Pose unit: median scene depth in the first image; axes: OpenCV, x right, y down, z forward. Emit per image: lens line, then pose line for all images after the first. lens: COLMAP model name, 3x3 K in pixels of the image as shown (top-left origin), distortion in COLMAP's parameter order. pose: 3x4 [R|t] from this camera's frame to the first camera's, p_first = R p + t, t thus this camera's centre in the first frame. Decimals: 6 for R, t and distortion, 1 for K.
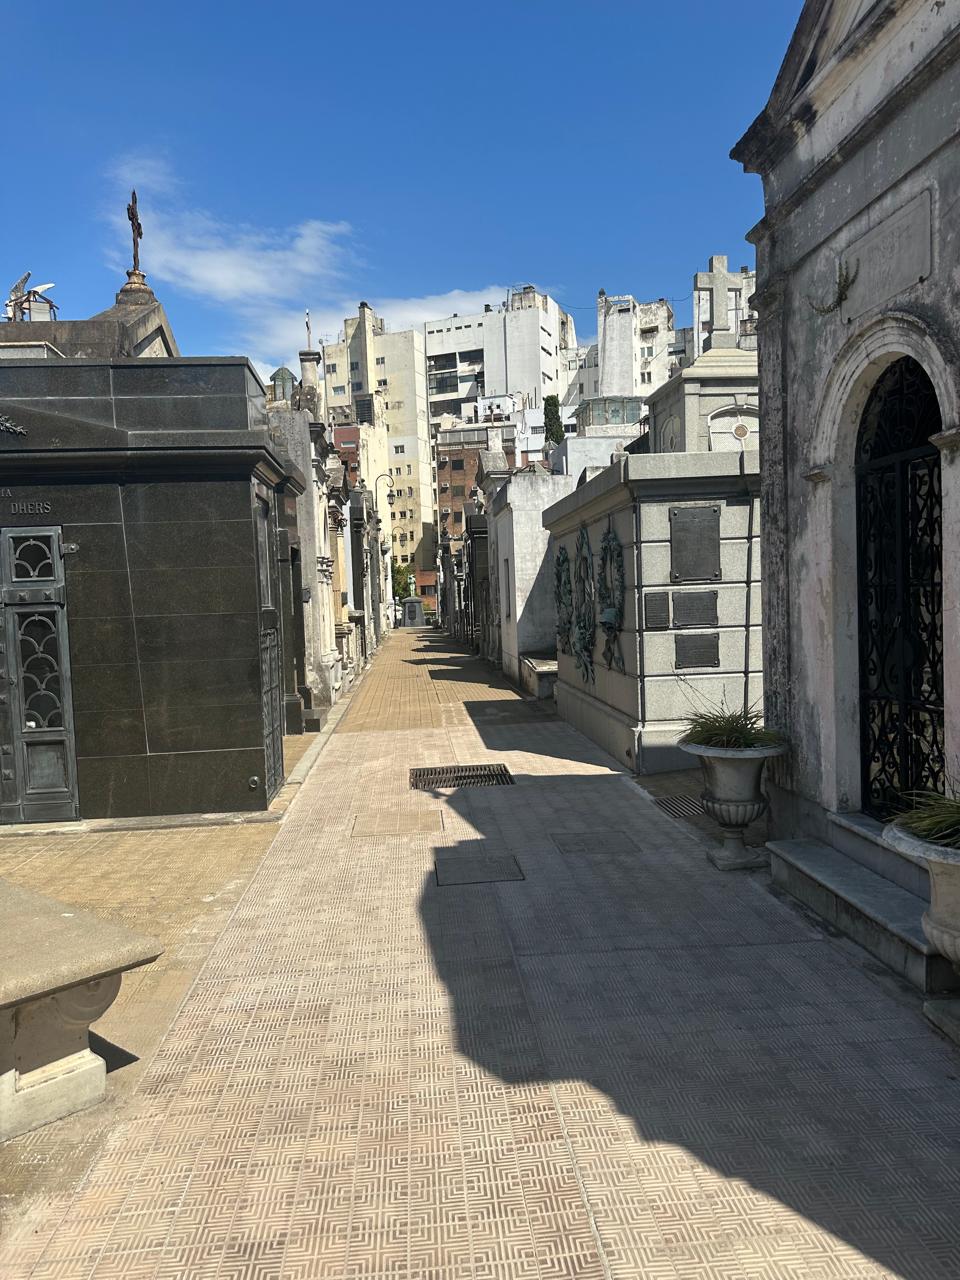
lens RADIAL K [[892.6, 0, 474.6], [0, 892.6, 644.2], [0, 0, 1]] dist [0.096251, -0.151203]
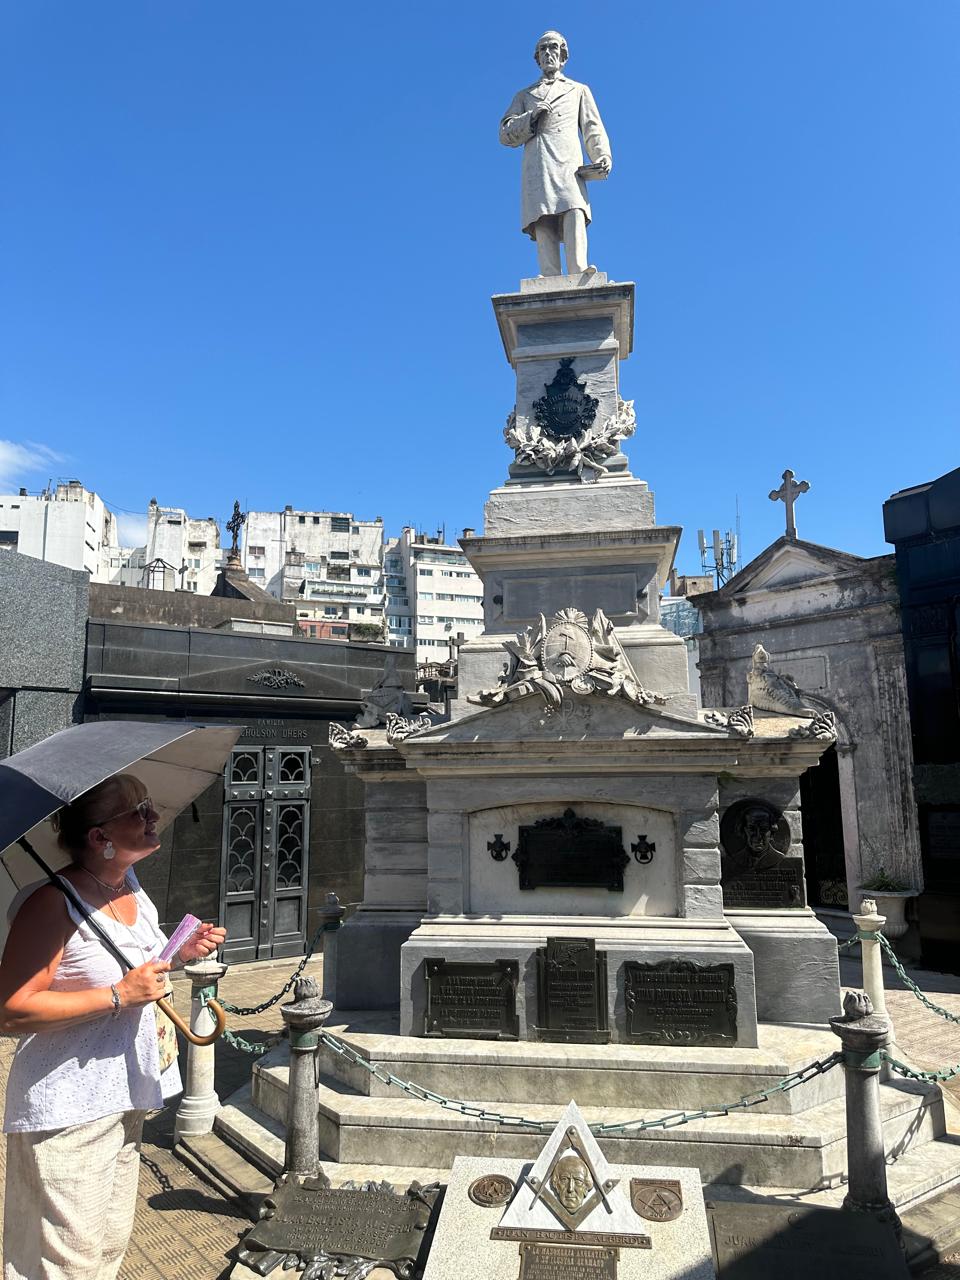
lens RADIAL K [[892.6, 0, 474.6], [0, 892.6, 644.2], [0, 0, 1]] dist [0.096251, -0.151203]
pose [[0.855885, 0.113184, 0.504629, -0.980208], [0.003137, 0.974603, -0.223917, 0.037210], [-0.517157, 0.193230, 0.833793, -0.406828]]
